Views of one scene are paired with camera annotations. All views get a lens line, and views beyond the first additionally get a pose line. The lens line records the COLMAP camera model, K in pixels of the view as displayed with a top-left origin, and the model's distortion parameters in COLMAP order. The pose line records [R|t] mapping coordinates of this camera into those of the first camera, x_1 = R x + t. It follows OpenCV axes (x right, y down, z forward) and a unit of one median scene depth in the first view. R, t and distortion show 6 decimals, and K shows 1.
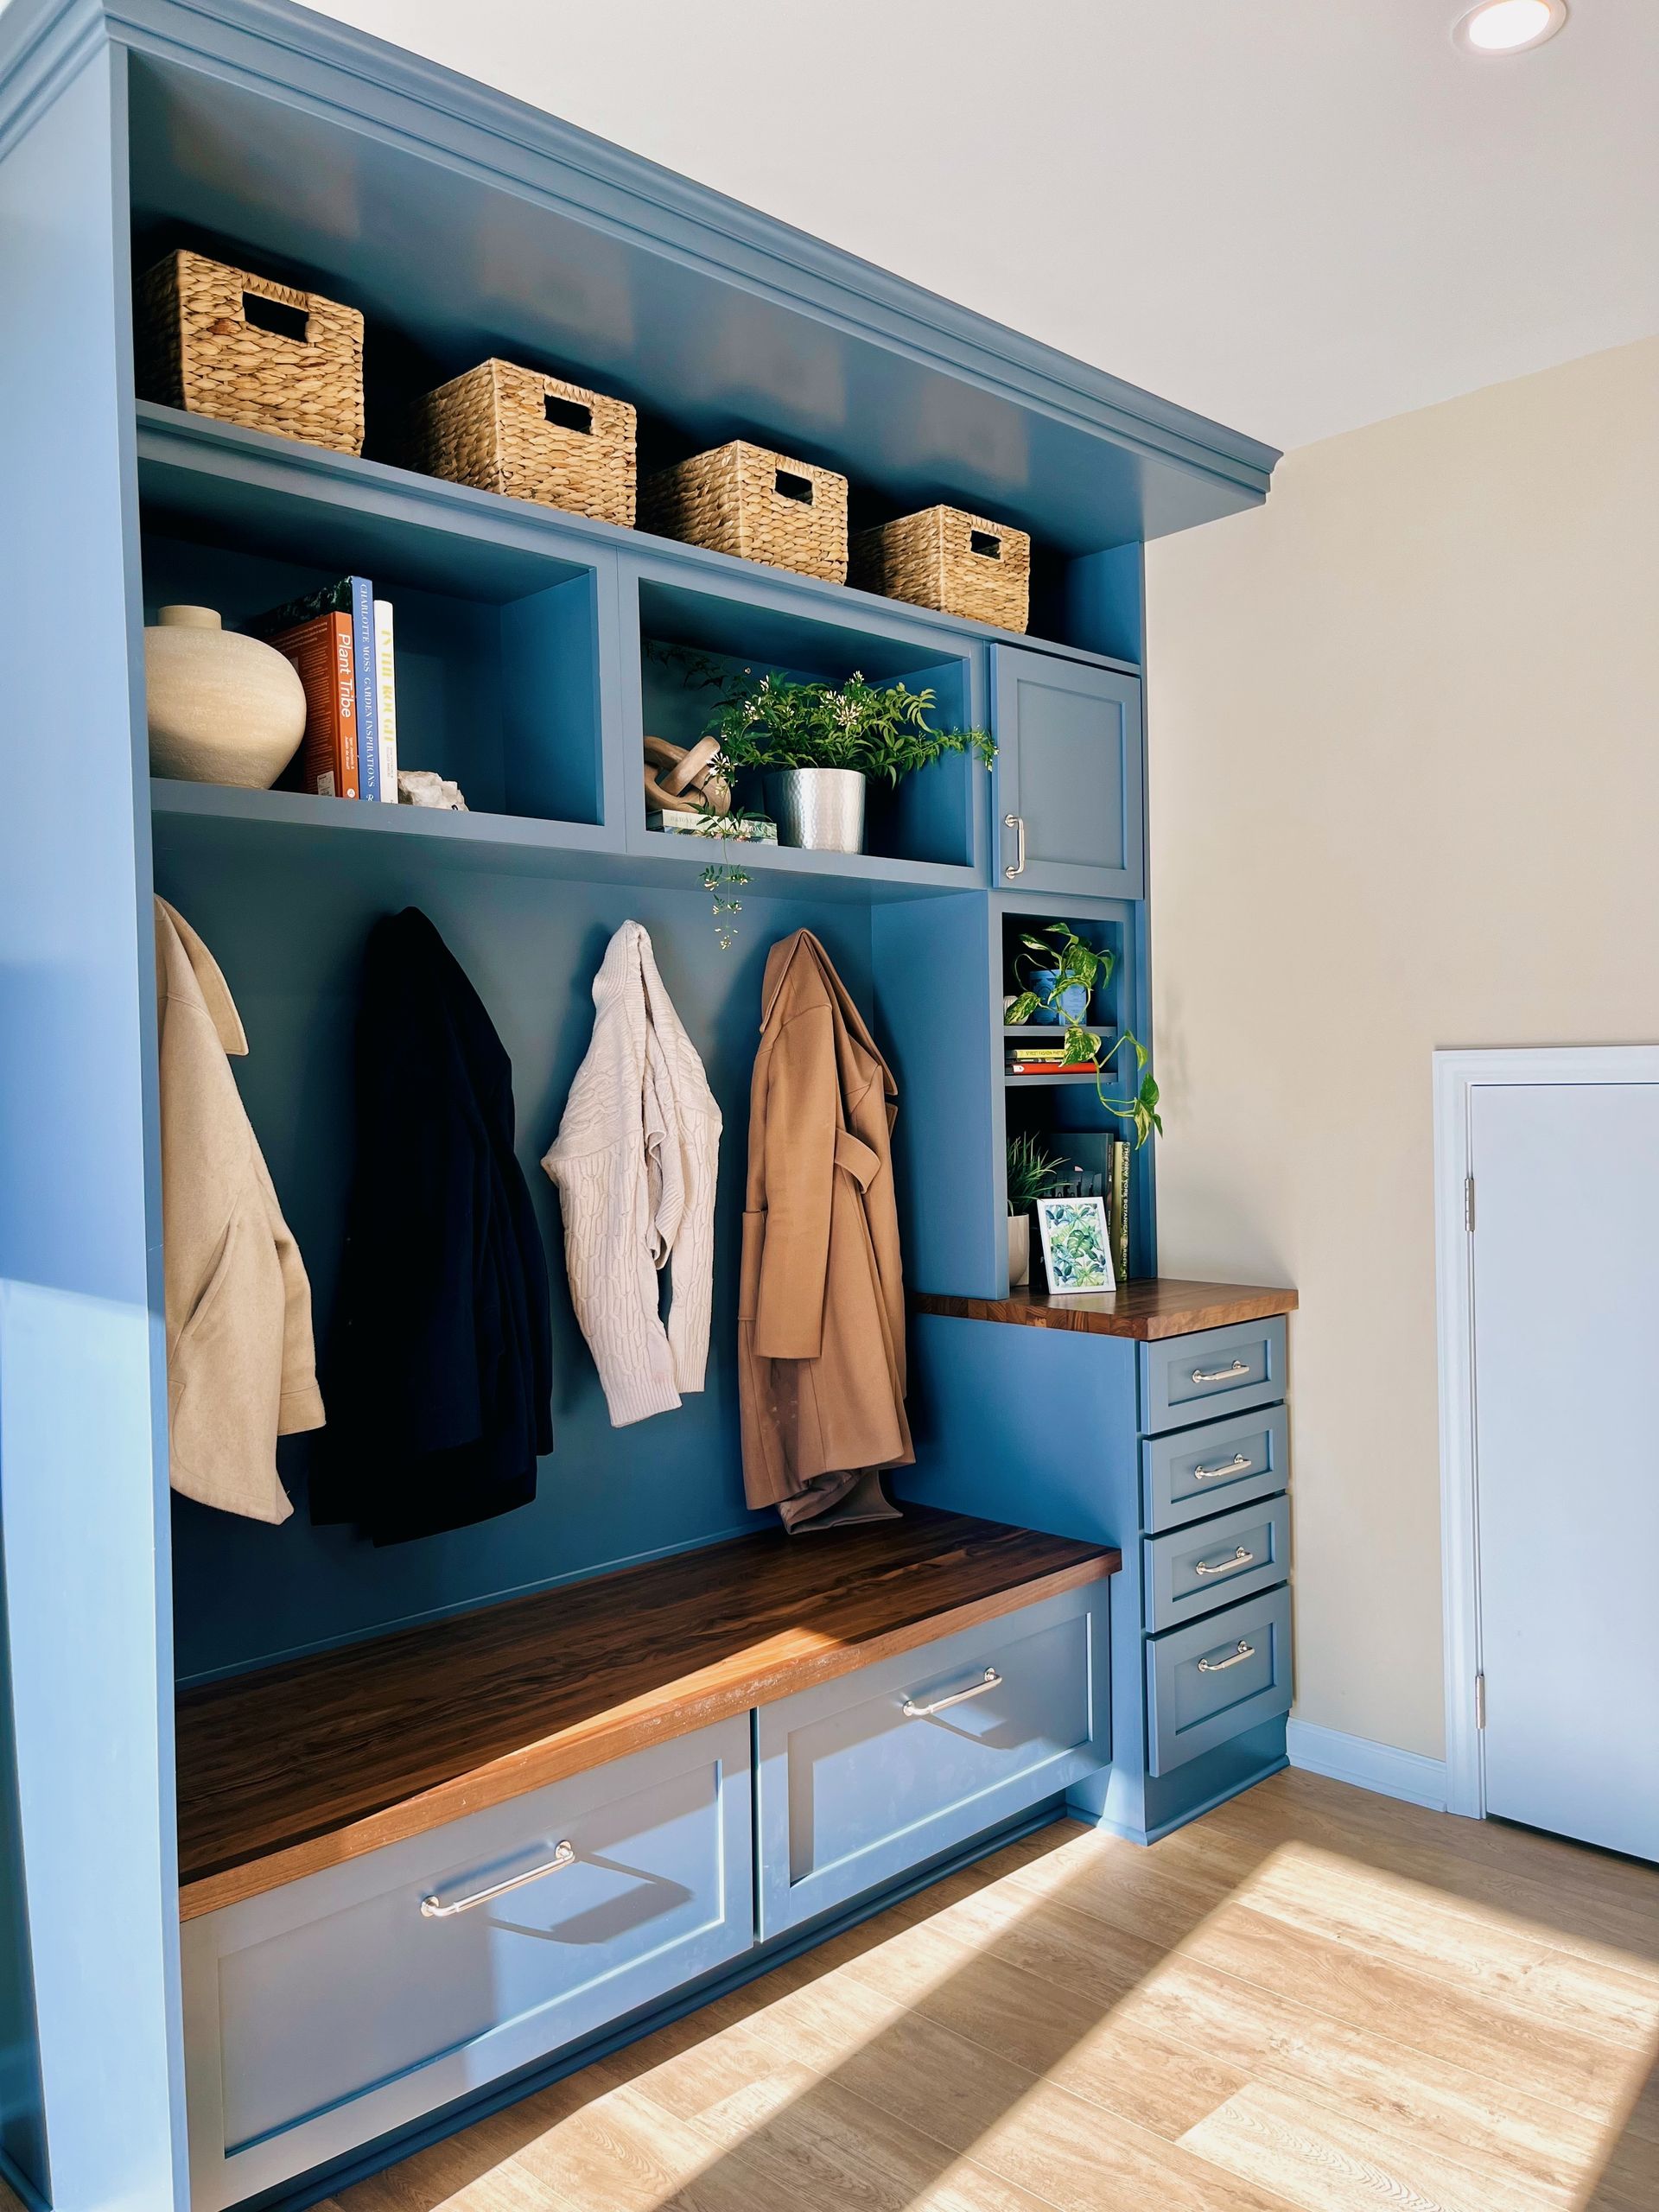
lens RADIAL K [[1677.1, 0, 830.4], [0, 1677.1, 1109.7], [0, 0, 1]] dist [0.046212, -0.096025]
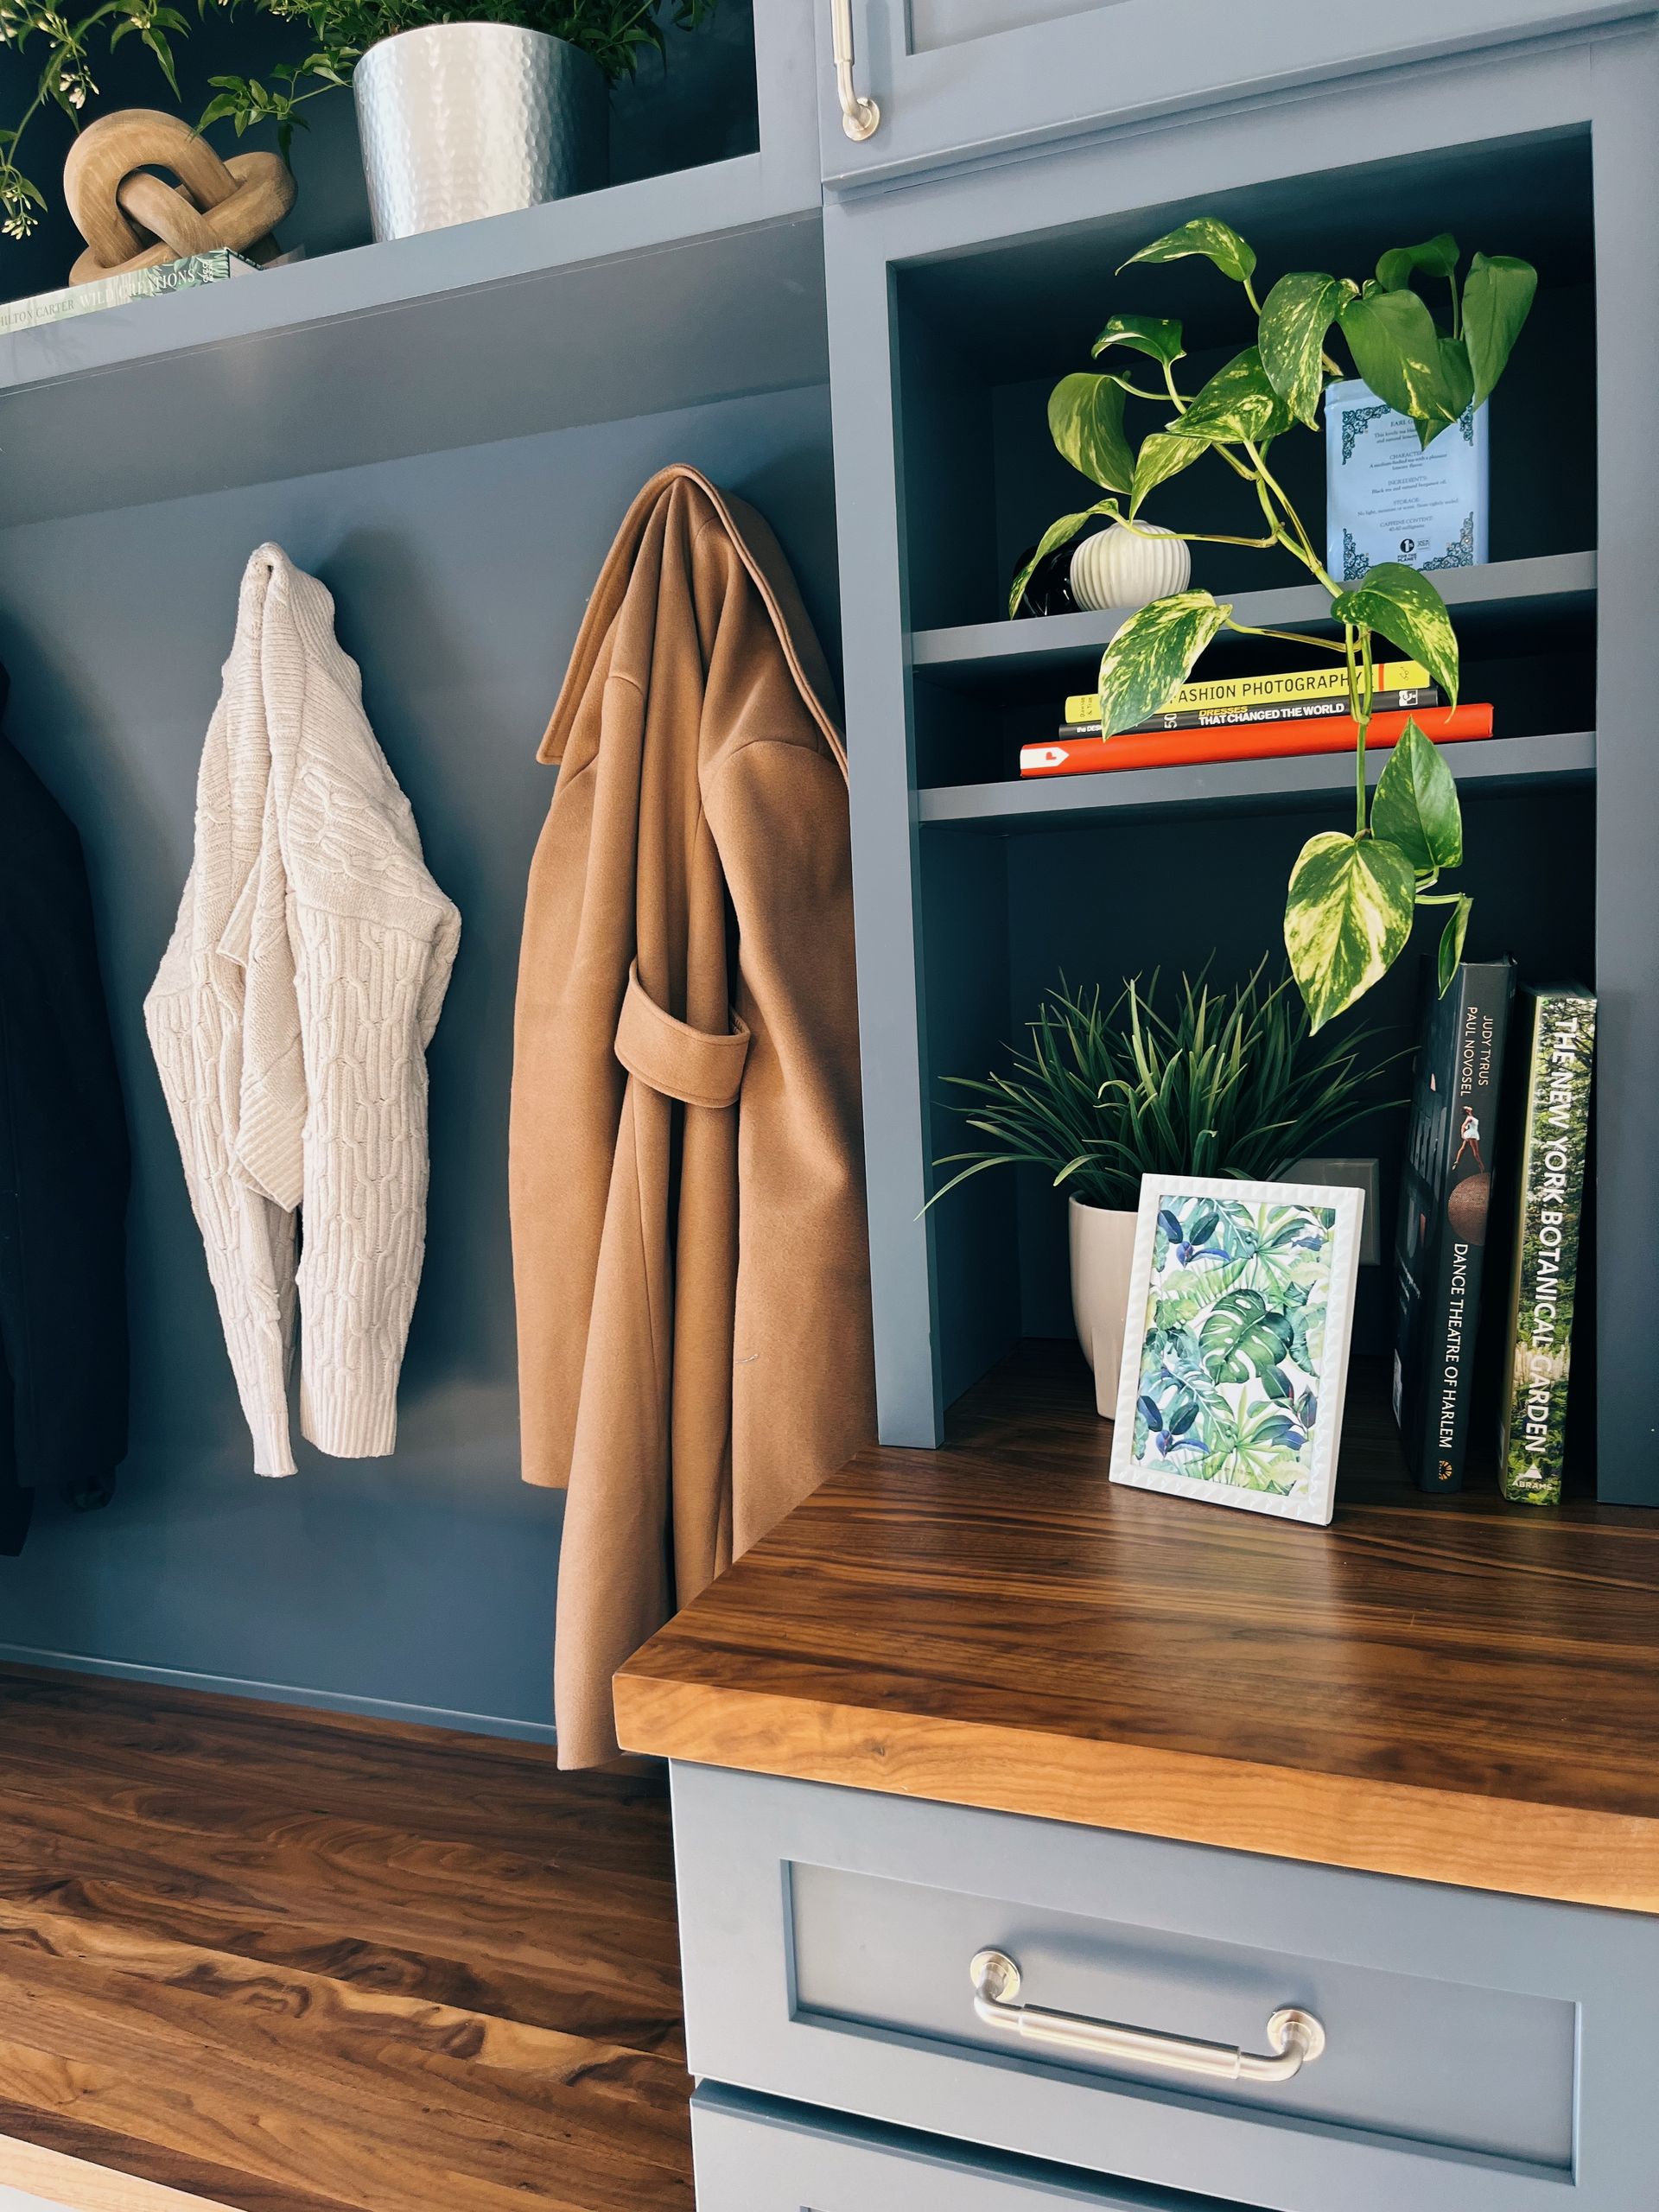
lens RADIAL K [[1677.1, 0, 830.4], [0, 1677.1, 1109.7], [0, 0, 1]] dist [0.046212, -0.096025]
pose [[0.399972, 0.105921, -0.910386, 0.433679], [0.032996, 0.990992, 0.129796, -0.000747], [0.915933, -0.081954, 0.392874, 0.924195]]
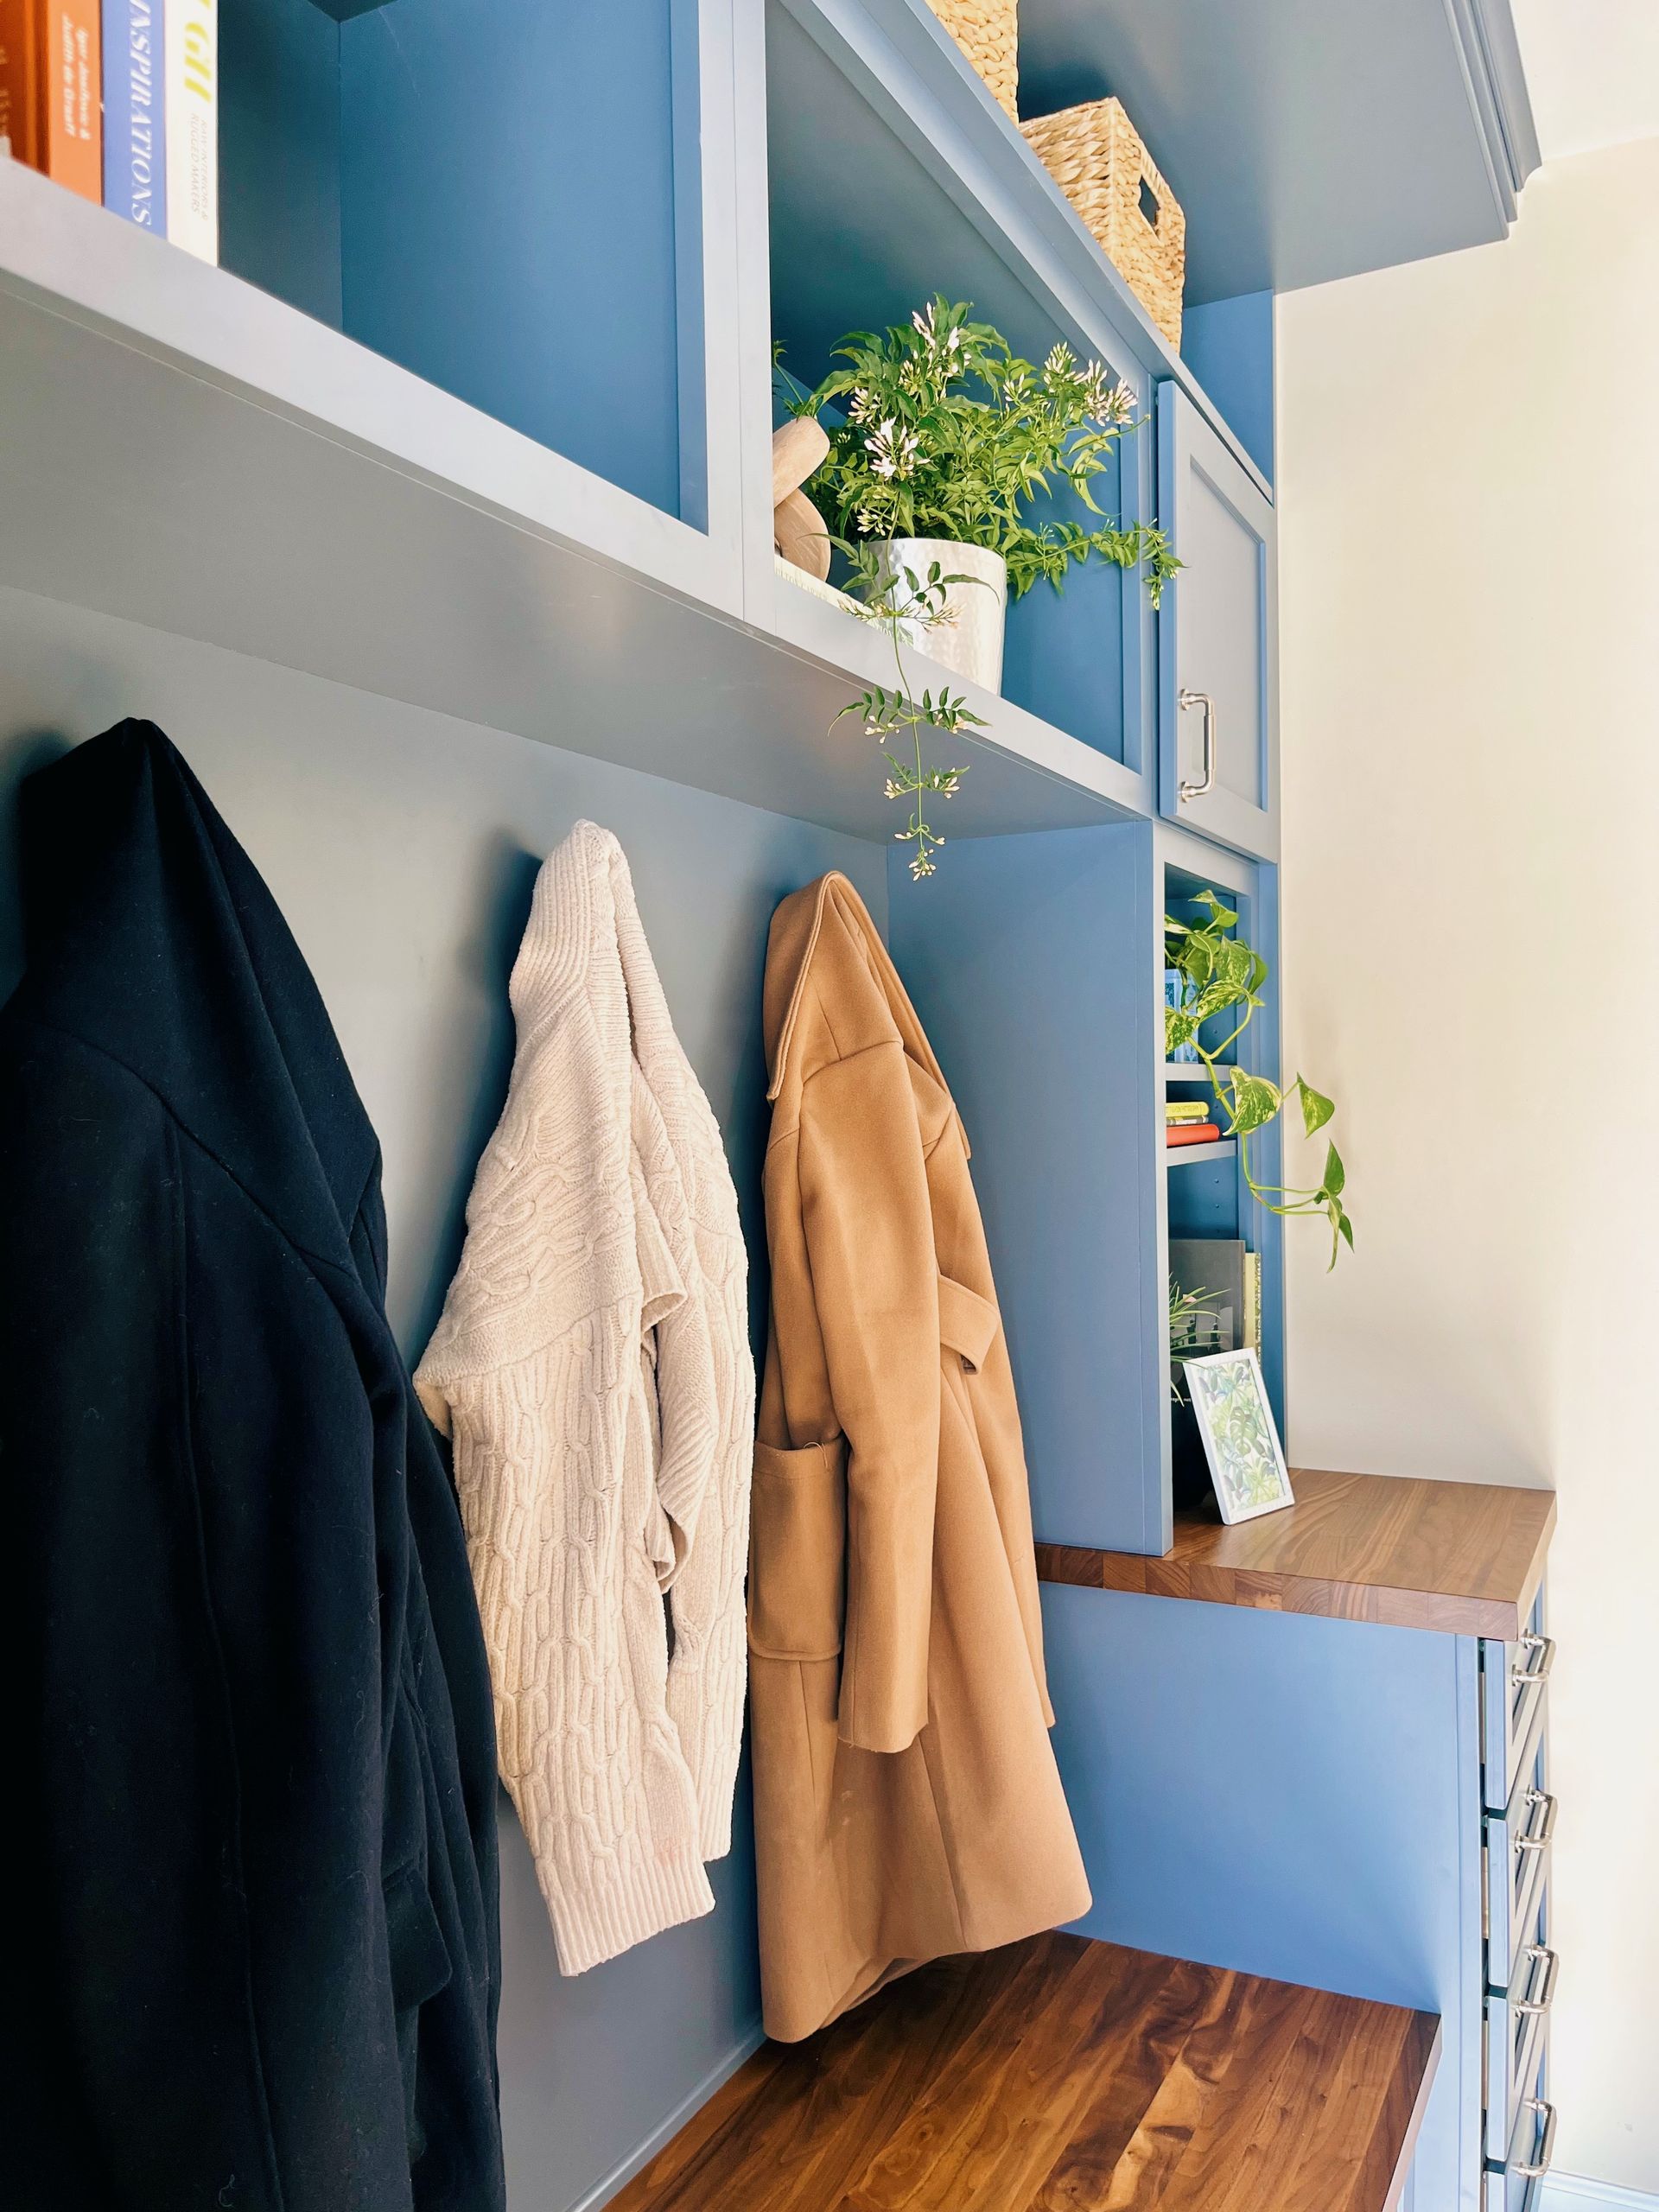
lens RADIAL K [[1677.1, 0, 830.4], [0, 1677.1, 1109.7], [0, 0, 1]] dist [0.046212, -0.096025]
pose [[0.951840, 0.008726, 0.306470, -0.191904], [-0.006169, 0.999938, -0.009313, -0.030408], [-0.306532, 0.006974, 0.951835, 0.539699]]
